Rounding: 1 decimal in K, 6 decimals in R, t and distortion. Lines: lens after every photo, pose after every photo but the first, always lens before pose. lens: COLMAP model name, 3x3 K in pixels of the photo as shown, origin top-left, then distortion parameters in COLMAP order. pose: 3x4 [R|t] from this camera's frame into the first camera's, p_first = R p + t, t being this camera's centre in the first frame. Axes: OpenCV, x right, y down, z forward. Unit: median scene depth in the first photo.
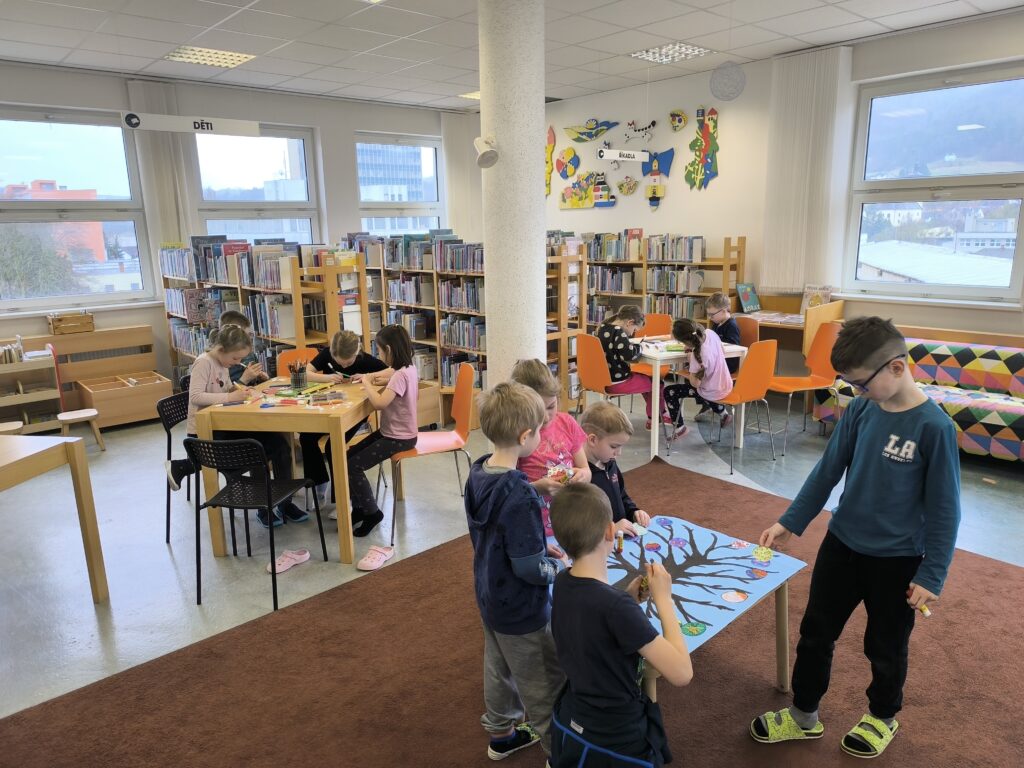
lens RADIAL K [[703.8, 0, 512.4], [0, 703.8, 381.4], [0, 0, 1]] dist [0.031859, -0.029195]
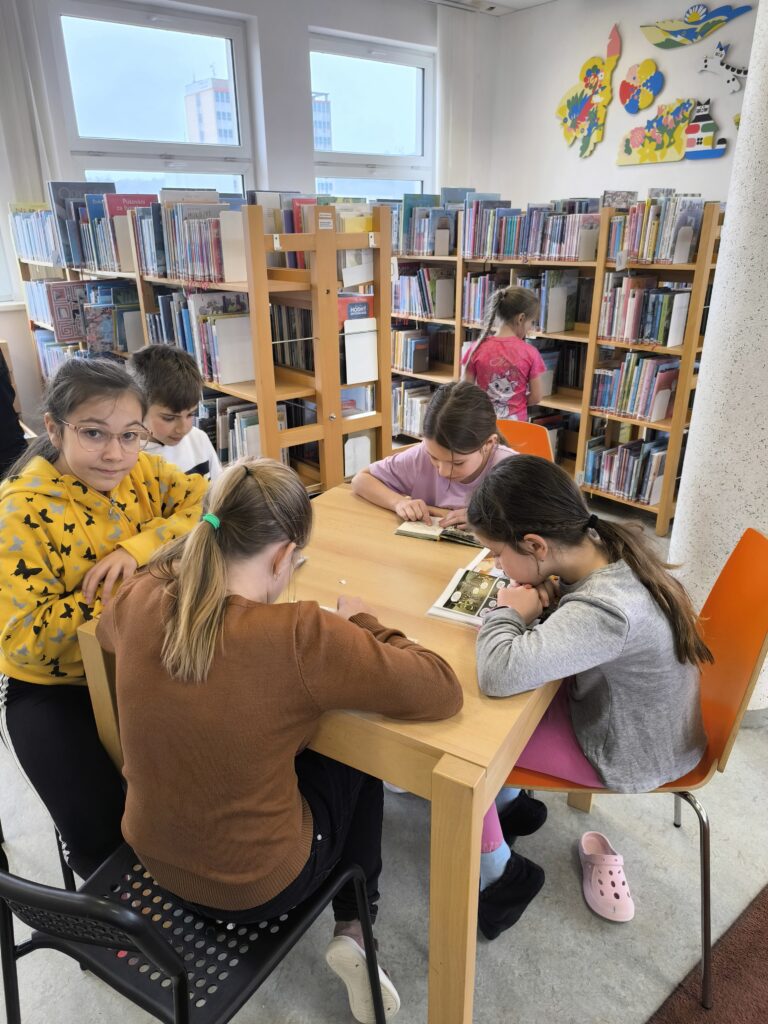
lens RADIAL K [[703.8, 0, 380.6], [0, 703.8, 518.7], [0, 0, 1]] dist [0.031859, -0.029195]
pose [[0.998322, 0.033179, -0.047469, -0.144539], [-0.024322, 0.984037, 0.176296, -0.044361], [0.052560, -0.174846, 0.983192, 0.378055]]
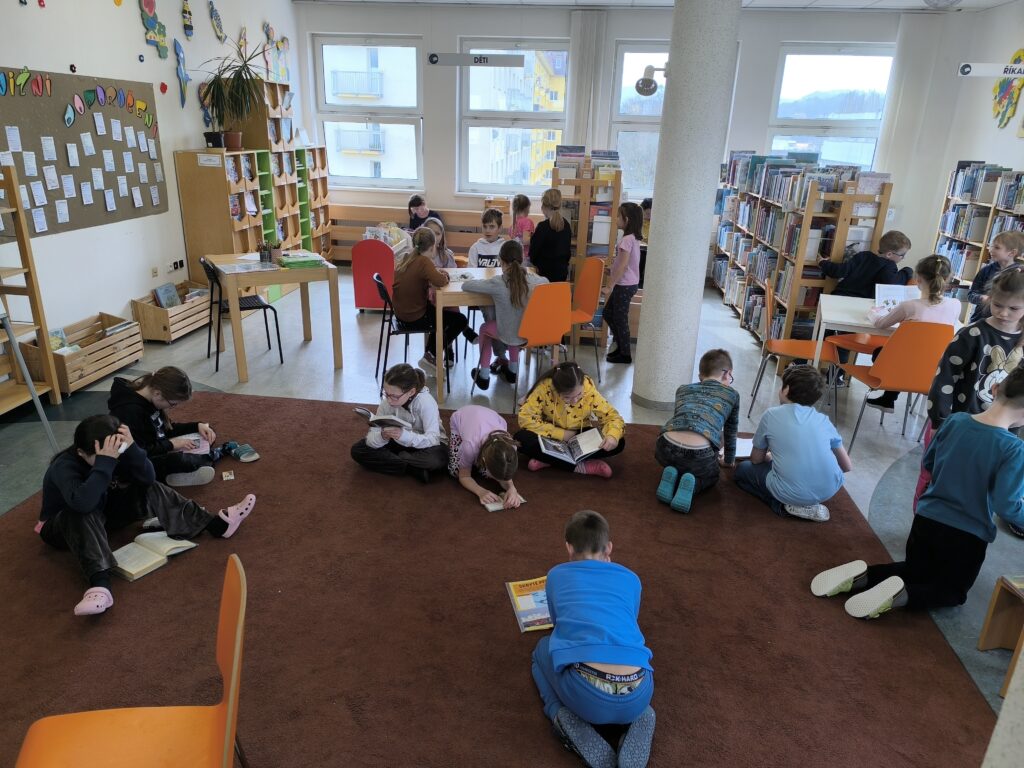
lens RADIAL K [[703.8, 0, 511.5], [0, 703.8, 382.6], [0, 0, 1]] dist [0.031859, -0.029195]
pose [[0.660498, 0.296526, -0.689794, 0.419023], [-0.208965, 0.955011, 0.210446, -0.046518], [0.721163, 0.005144, 0.692746, 0.082522]]
